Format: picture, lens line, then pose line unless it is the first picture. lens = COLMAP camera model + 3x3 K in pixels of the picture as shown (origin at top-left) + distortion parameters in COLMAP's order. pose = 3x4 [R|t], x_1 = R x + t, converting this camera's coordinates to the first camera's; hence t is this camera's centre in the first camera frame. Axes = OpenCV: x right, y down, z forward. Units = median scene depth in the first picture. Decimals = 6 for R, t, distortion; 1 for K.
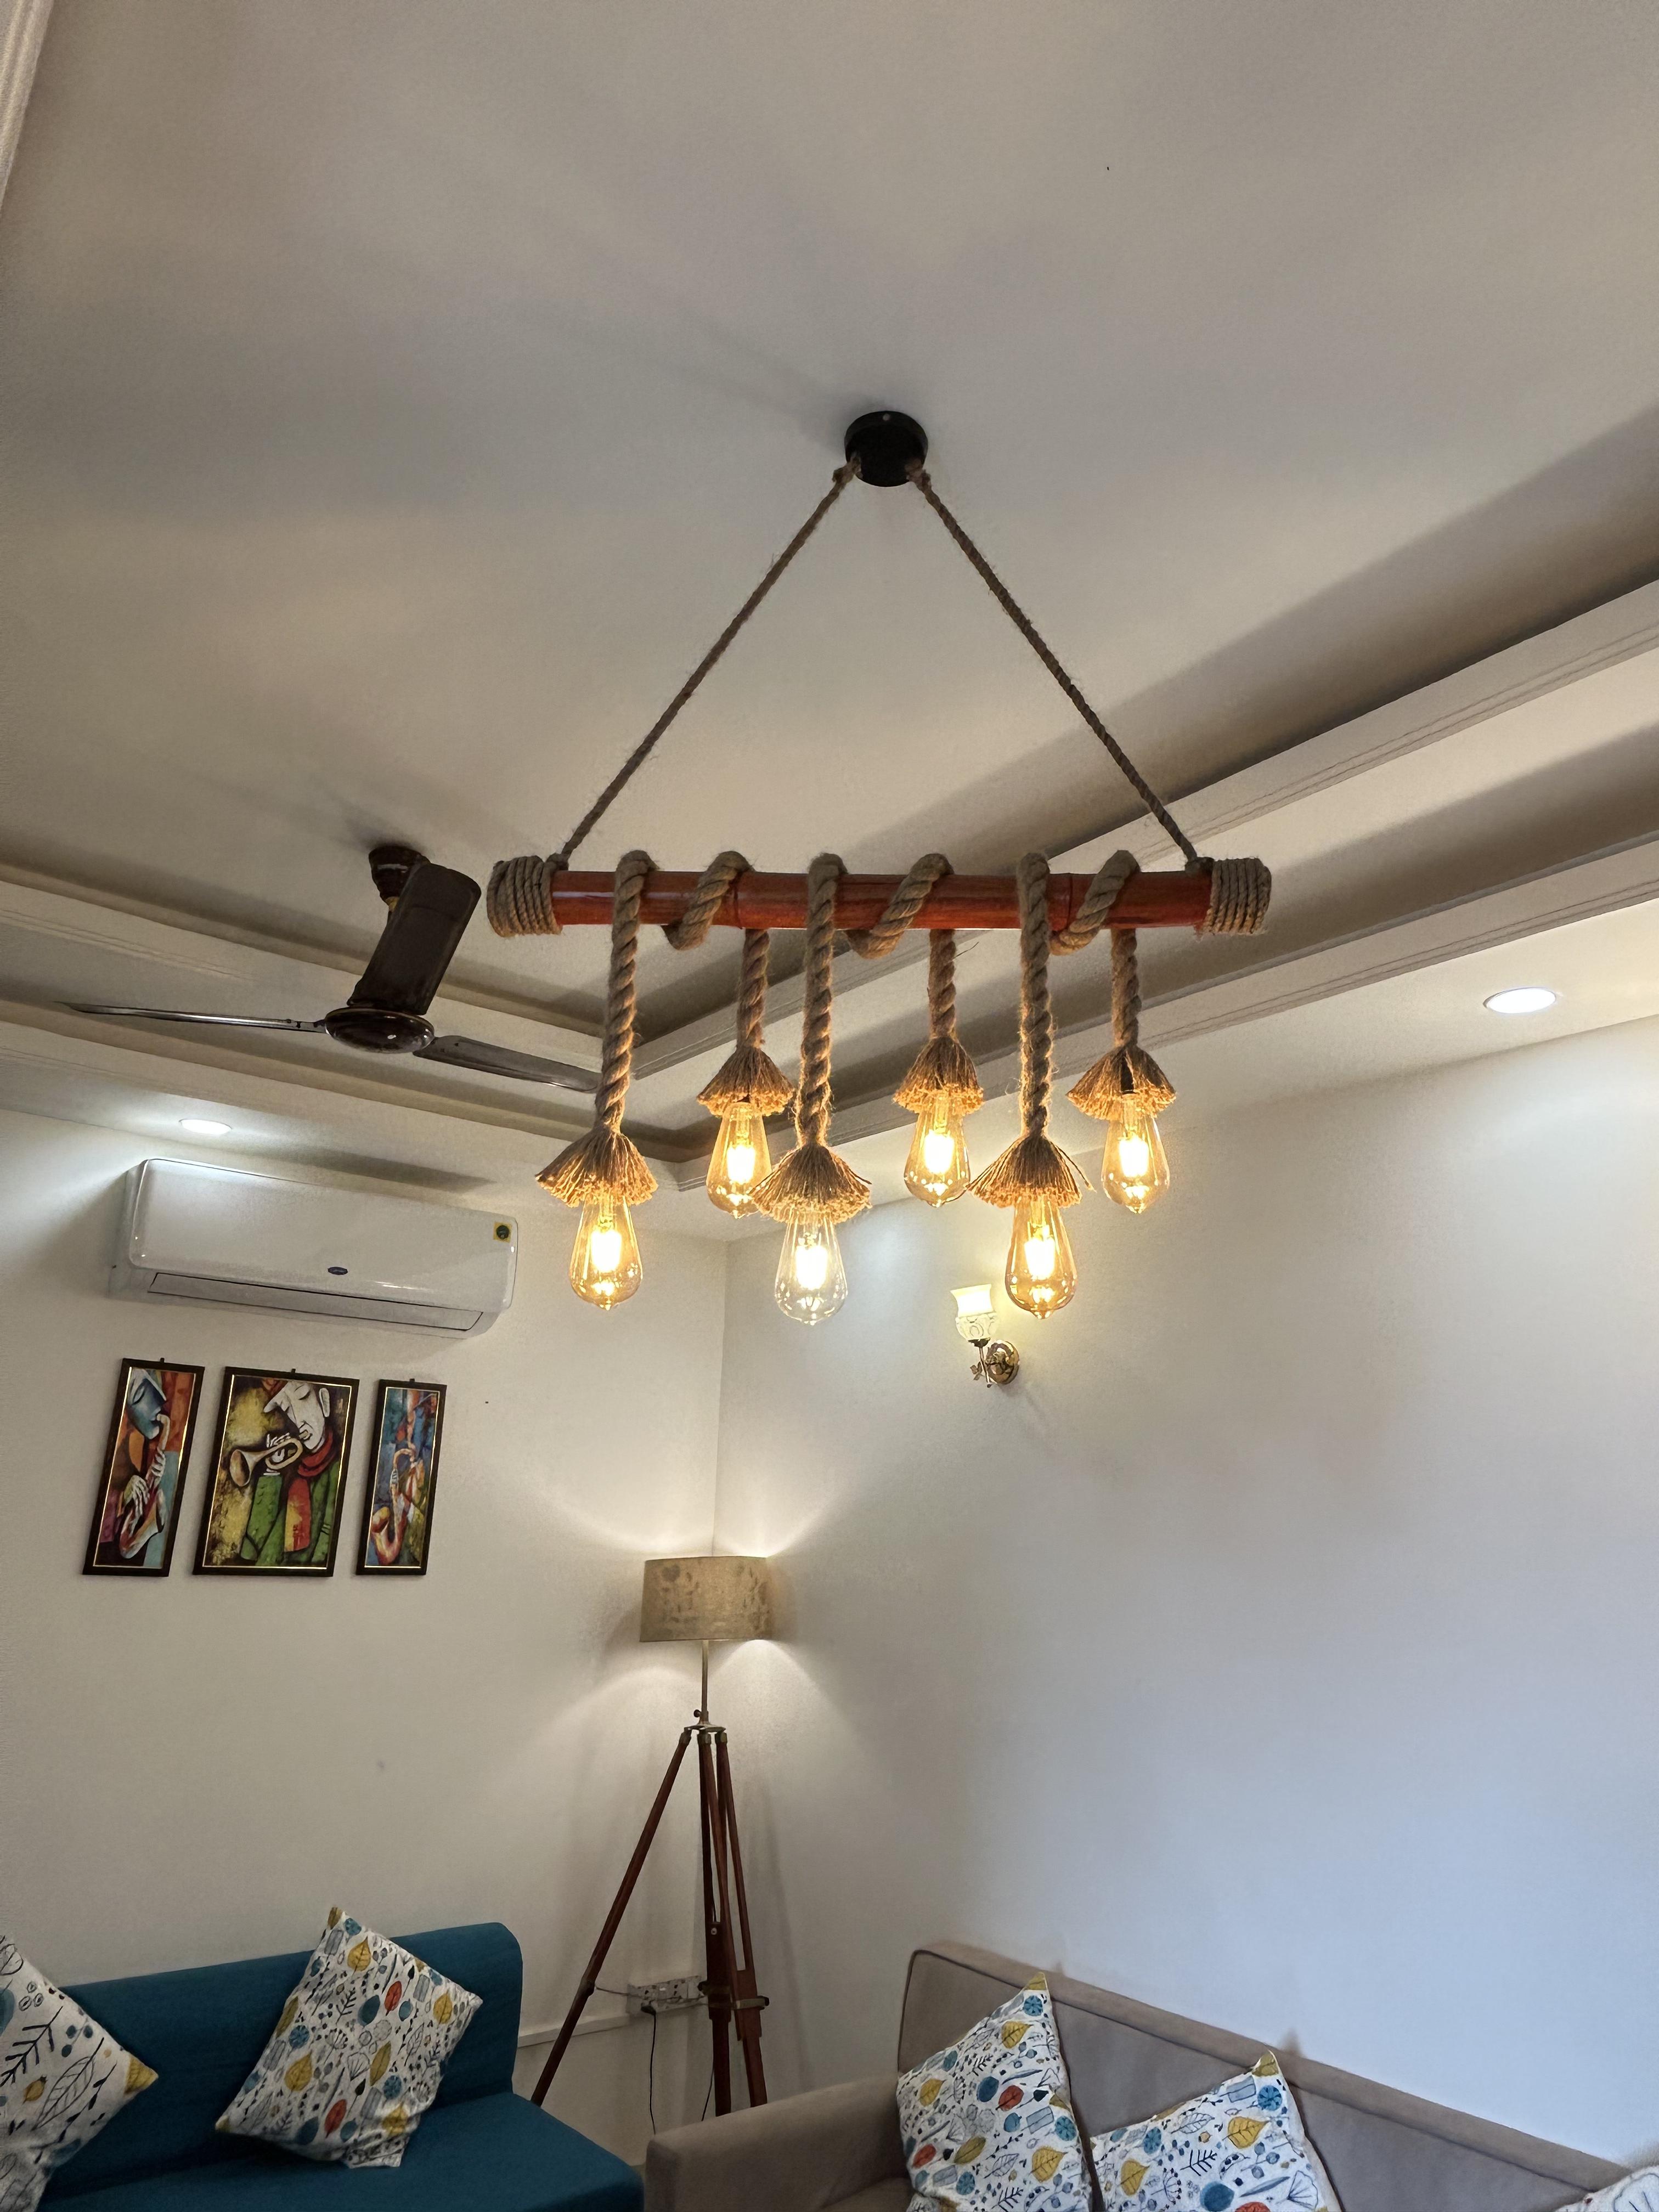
lens RADIAL K [[1405.4, 0, 829.7], [0, 1405.4, 1099.2], [0, 0, 1]] dist [-0.003648, -0.005698]
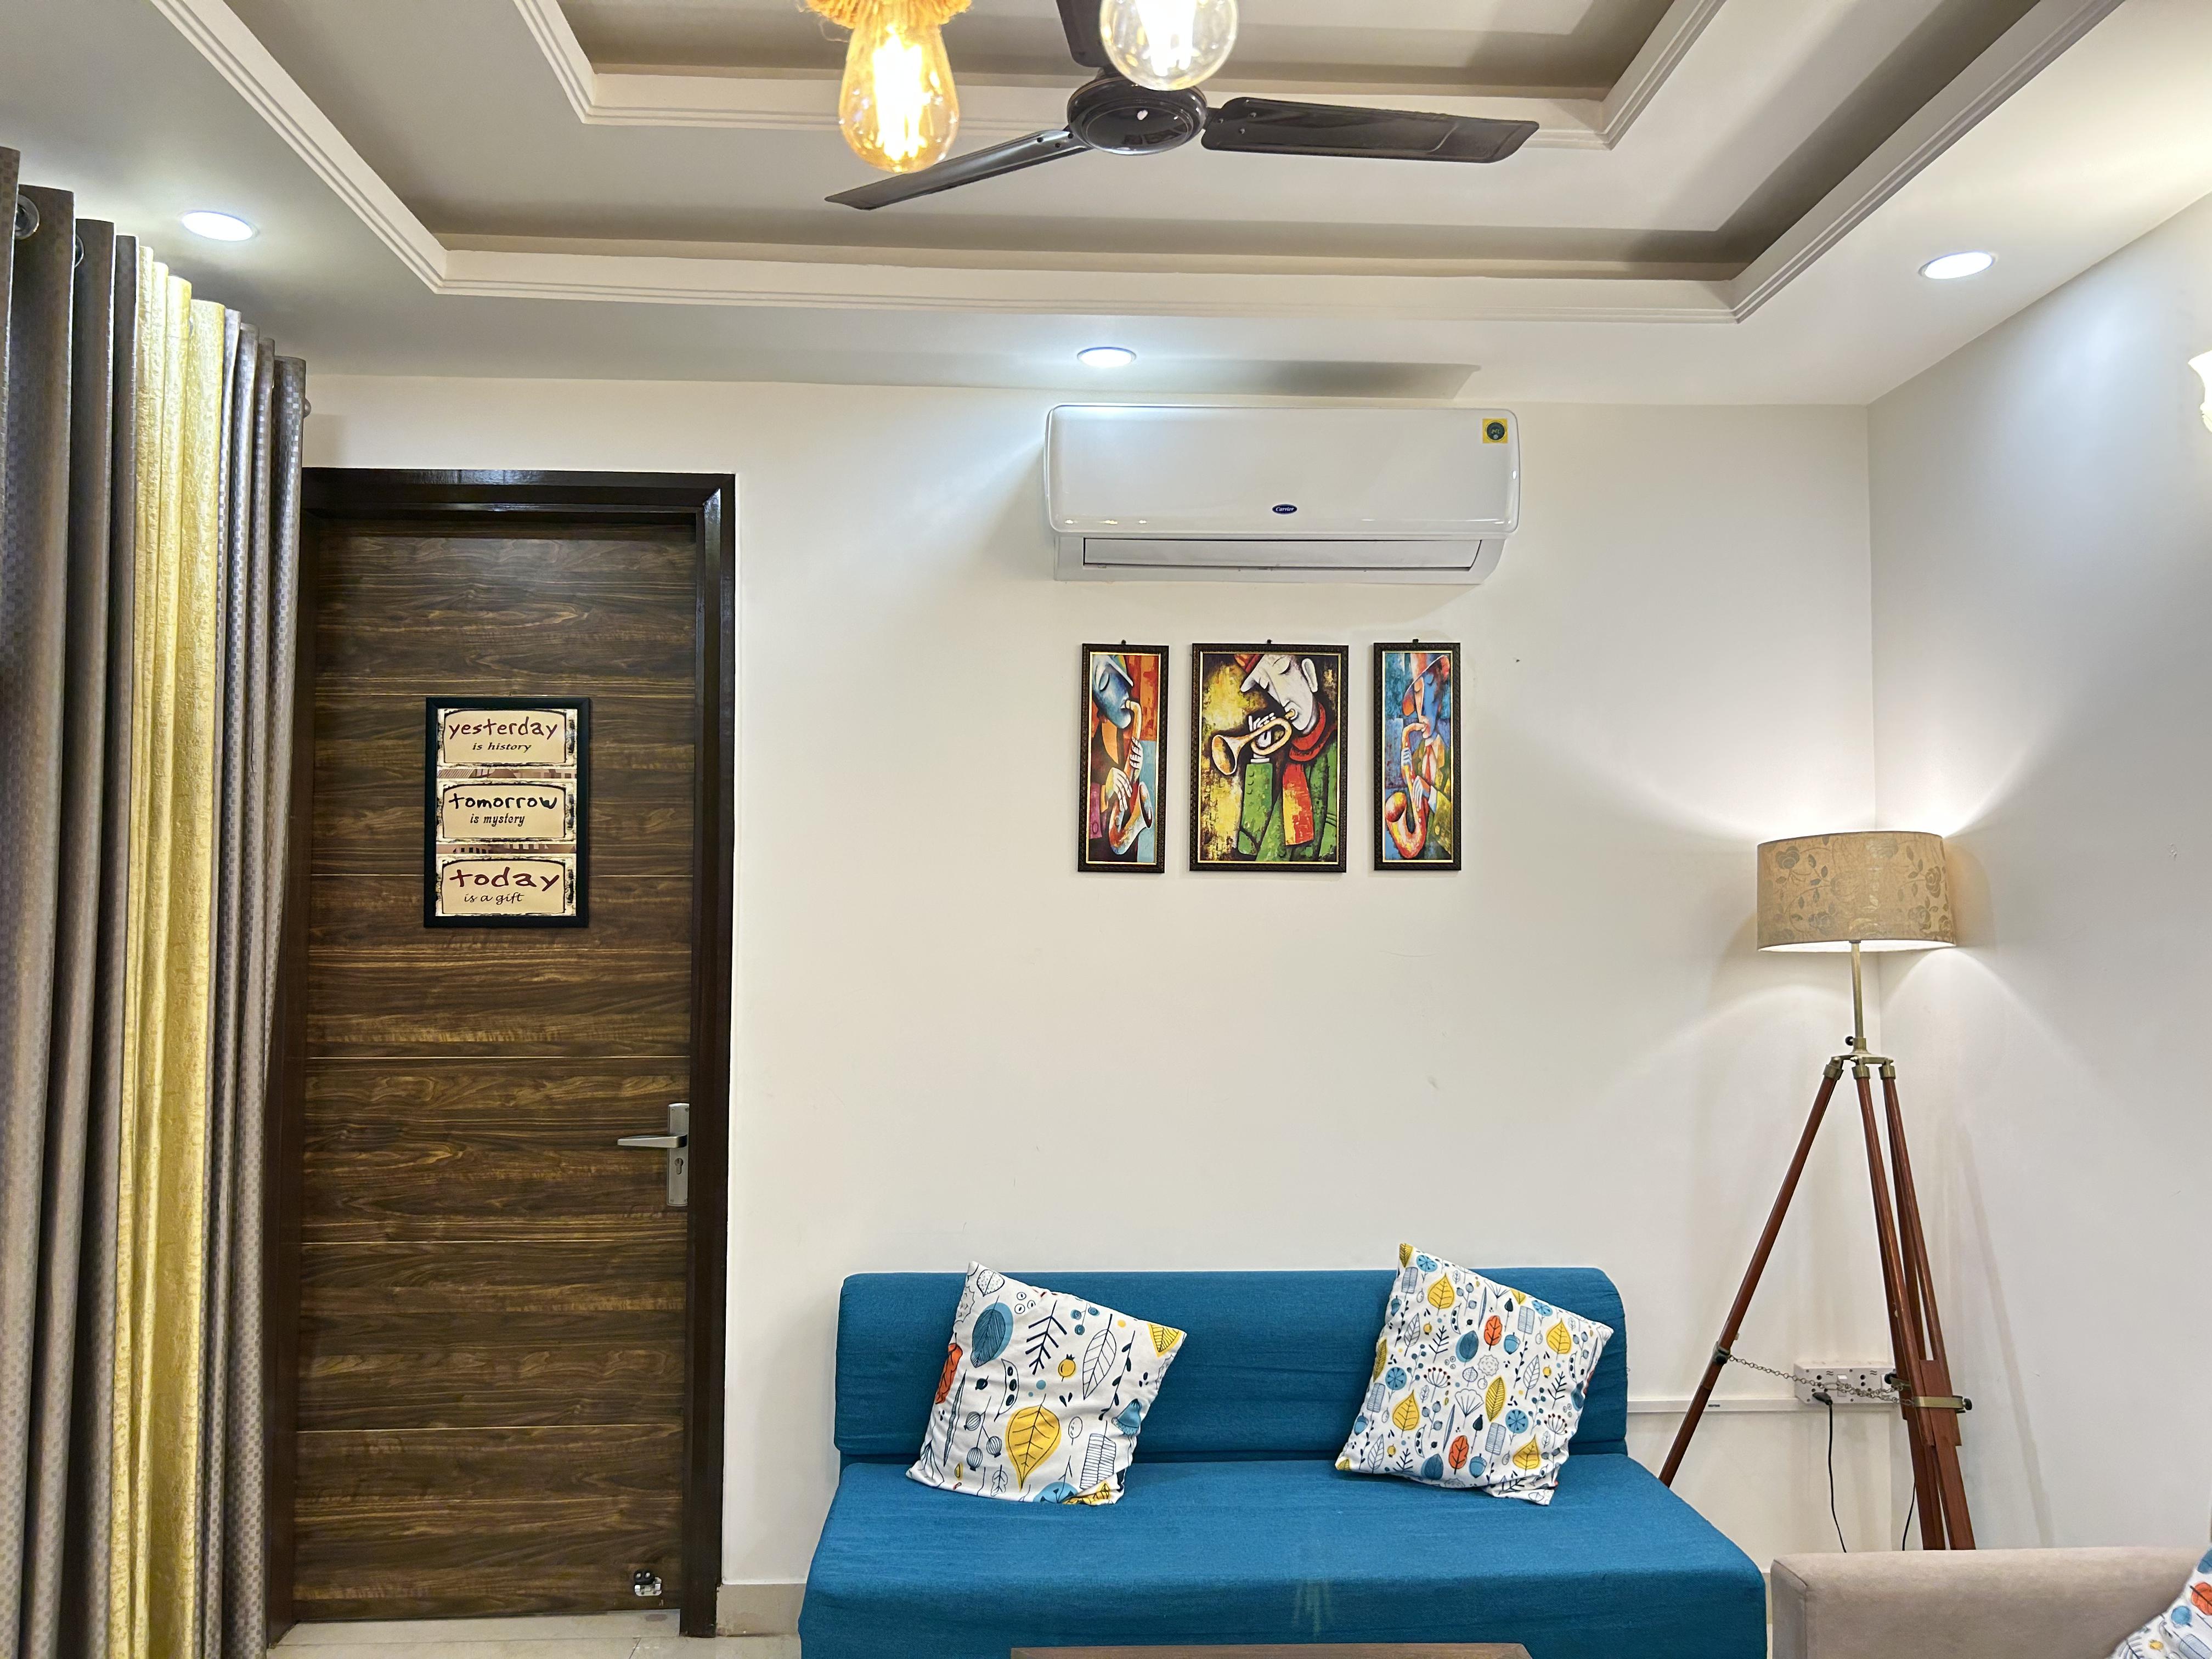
lens RADIAL K [[1660.3, 0, 1103.5], [0, 1660.3, 840.8], [0, 0, 1]] dist [0.065607, -0.006548]
pose [[0.812047, -0.050542, -0.581399, 0.111656], [0.193482, 0.963214, 0.186504, 0.103301], [0.550585, -0.263940, 0.791954, 0.123263]]
